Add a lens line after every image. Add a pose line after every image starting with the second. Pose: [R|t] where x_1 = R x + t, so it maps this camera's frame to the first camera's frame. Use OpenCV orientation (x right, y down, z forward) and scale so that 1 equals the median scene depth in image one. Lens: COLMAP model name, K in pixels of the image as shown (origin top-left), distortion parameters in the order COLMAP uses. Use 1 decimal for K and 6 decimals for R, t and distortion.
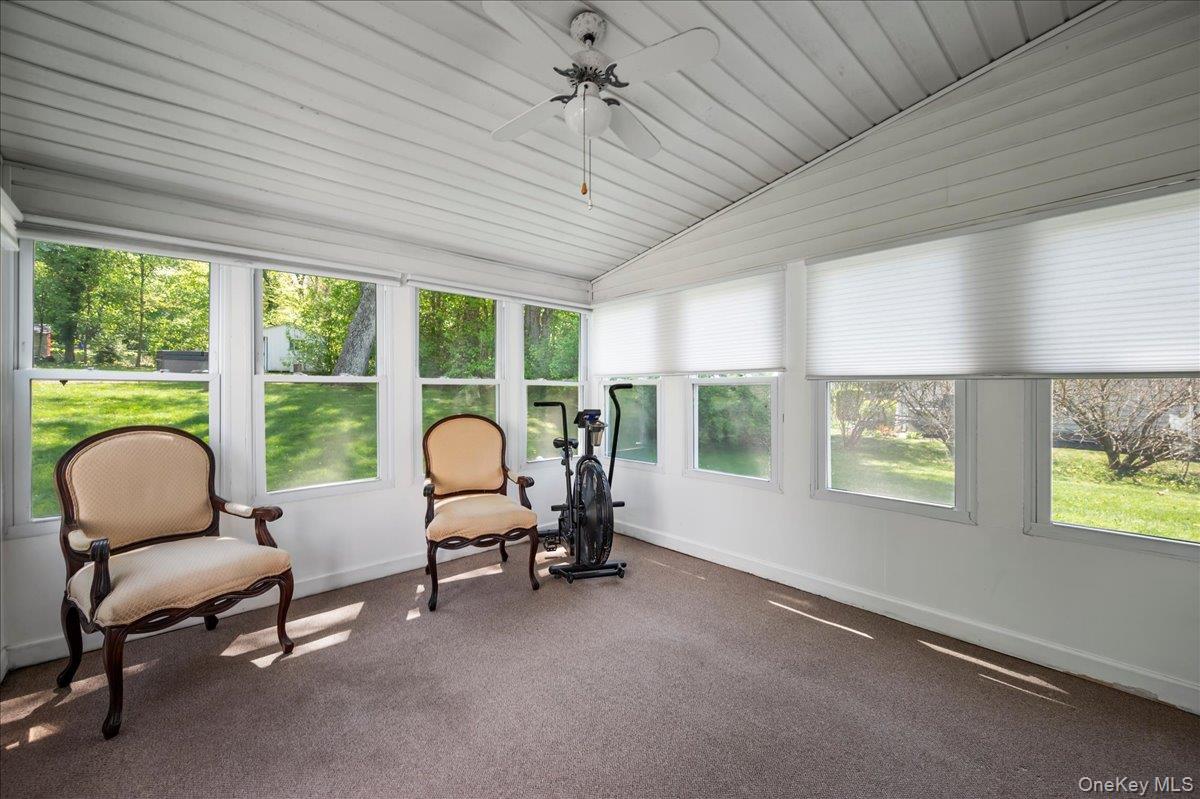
lens RADIAL K [[469.2, 0, 600.5], [0, 469.2, 394.6], [0, 0, 1]] dist [0.001332, 0.000021]
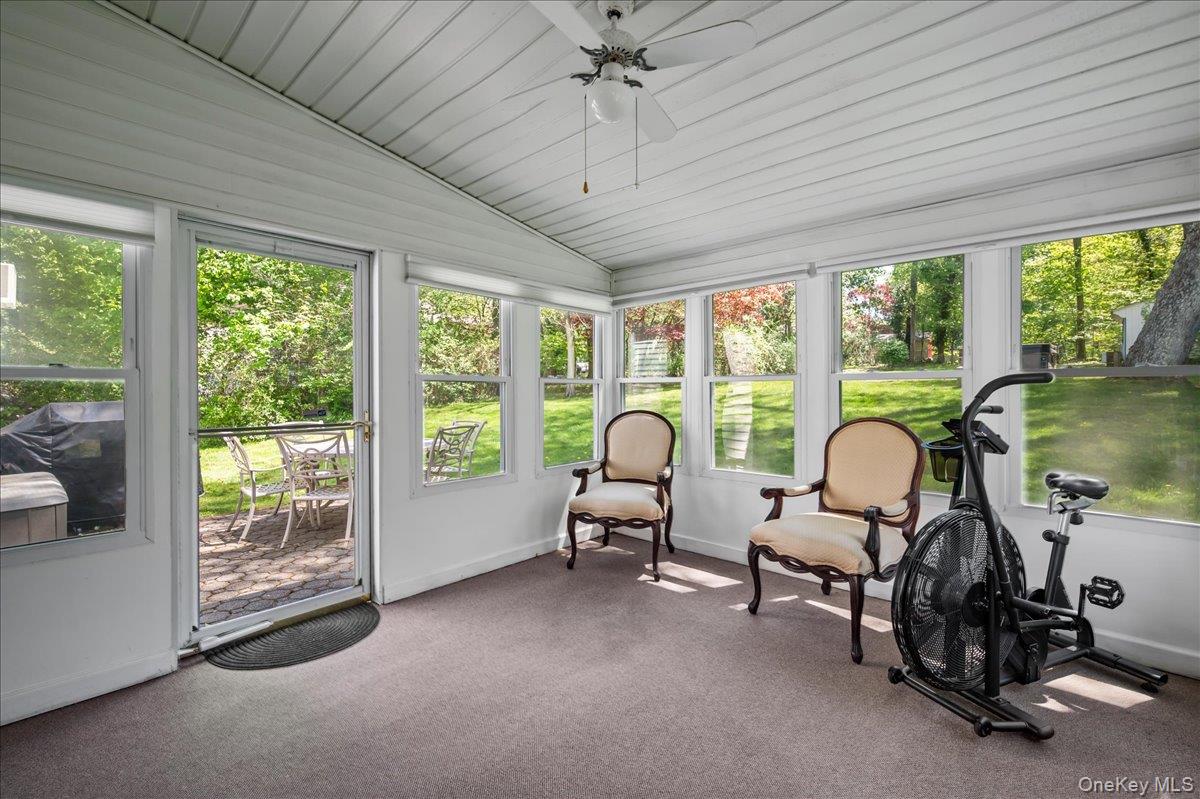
lens RADIAL K [[509.3, 0, 604.7], [0, 509.3, 393.7], [0, 0, 1]] dist [-0.001048, -0.000080]
pose [[0.101263, 0.009595, -0.994813, 0.654843], [-0.003436, 0.999951, 0.009295, -0.006120], [0.994854, 0.002476, 0.101291, 0.581702]]
